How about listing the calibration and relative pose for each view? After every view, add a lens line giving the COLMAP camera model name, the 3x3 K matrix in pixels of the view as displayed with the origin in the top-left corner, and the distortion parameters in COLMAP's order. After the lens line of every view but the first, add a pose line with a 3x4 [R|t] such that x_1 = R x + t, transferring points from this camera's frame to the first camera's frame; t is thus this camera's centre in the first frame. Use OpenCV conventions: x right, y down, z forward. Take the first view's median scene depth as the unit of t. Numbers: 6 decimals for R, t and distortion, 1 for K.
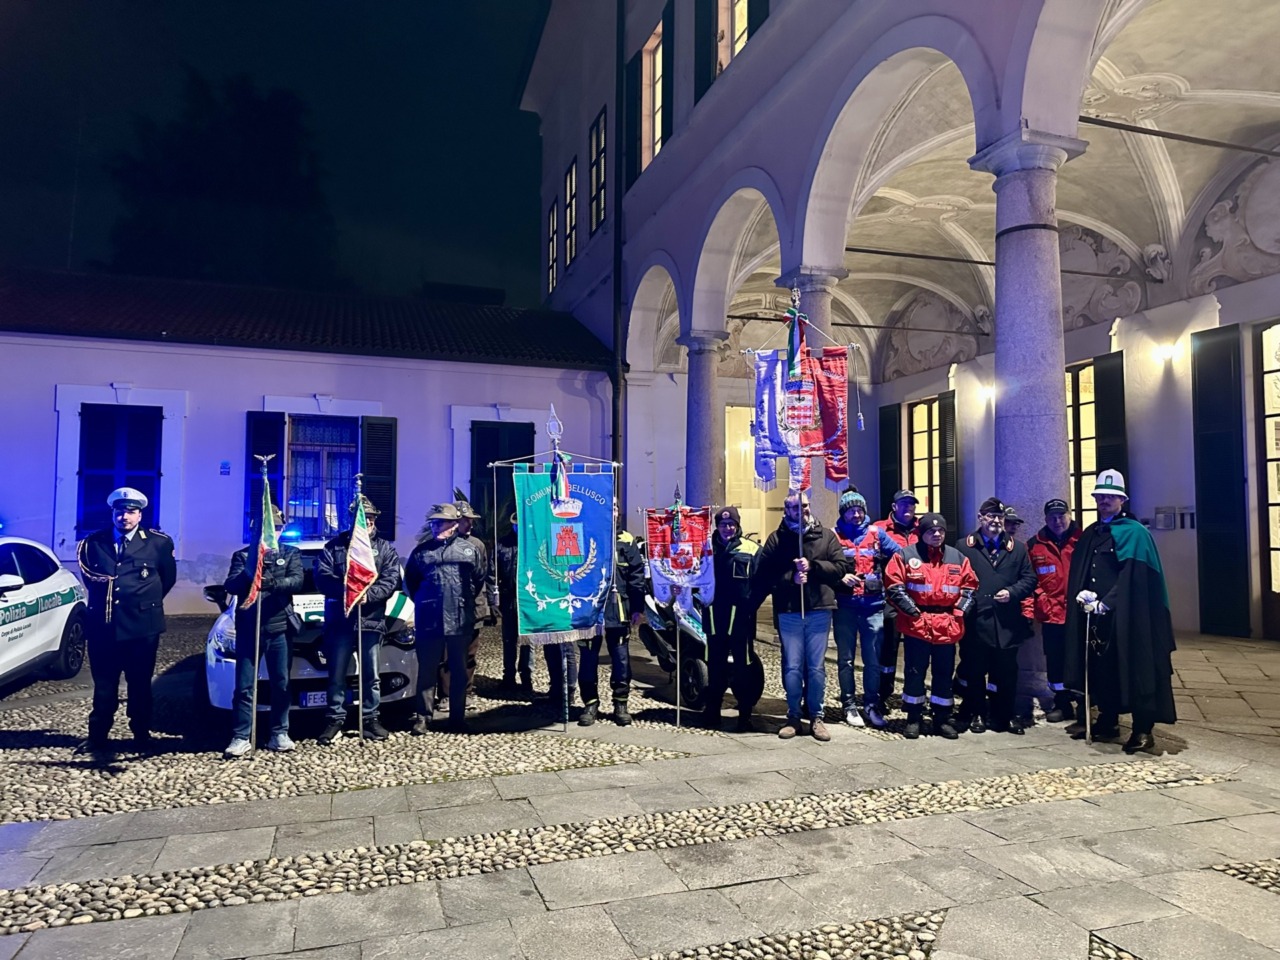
lens RADIAL K [[888.9, 0, 640.0], [0, 888.9, 480.0], [0, 0, 1]] dist [0.150939, -0.181428]
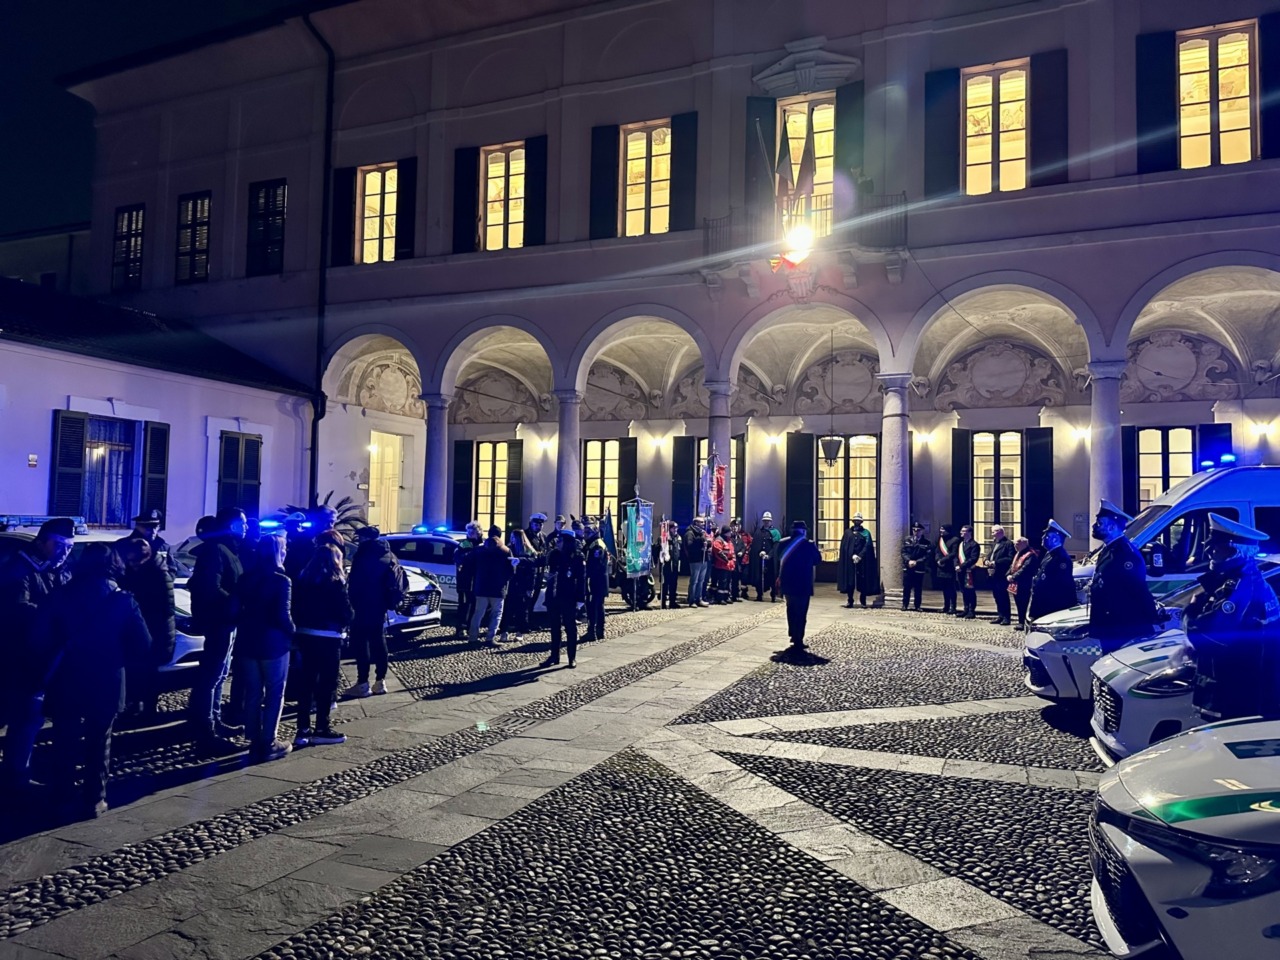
lens RADIAL K [[888.9, 0, 640.0], [0, 888.9, 480.0], [0, 0, 1]] dist [0.150939, -0.181428]
pose [[0.640114, 0.048044, 0.766776, -0.982531], [-0.061163, 0.998062, -0.011476, -0.026784], [-0.765842, -0.039553, 0.641812, -0.270655]]
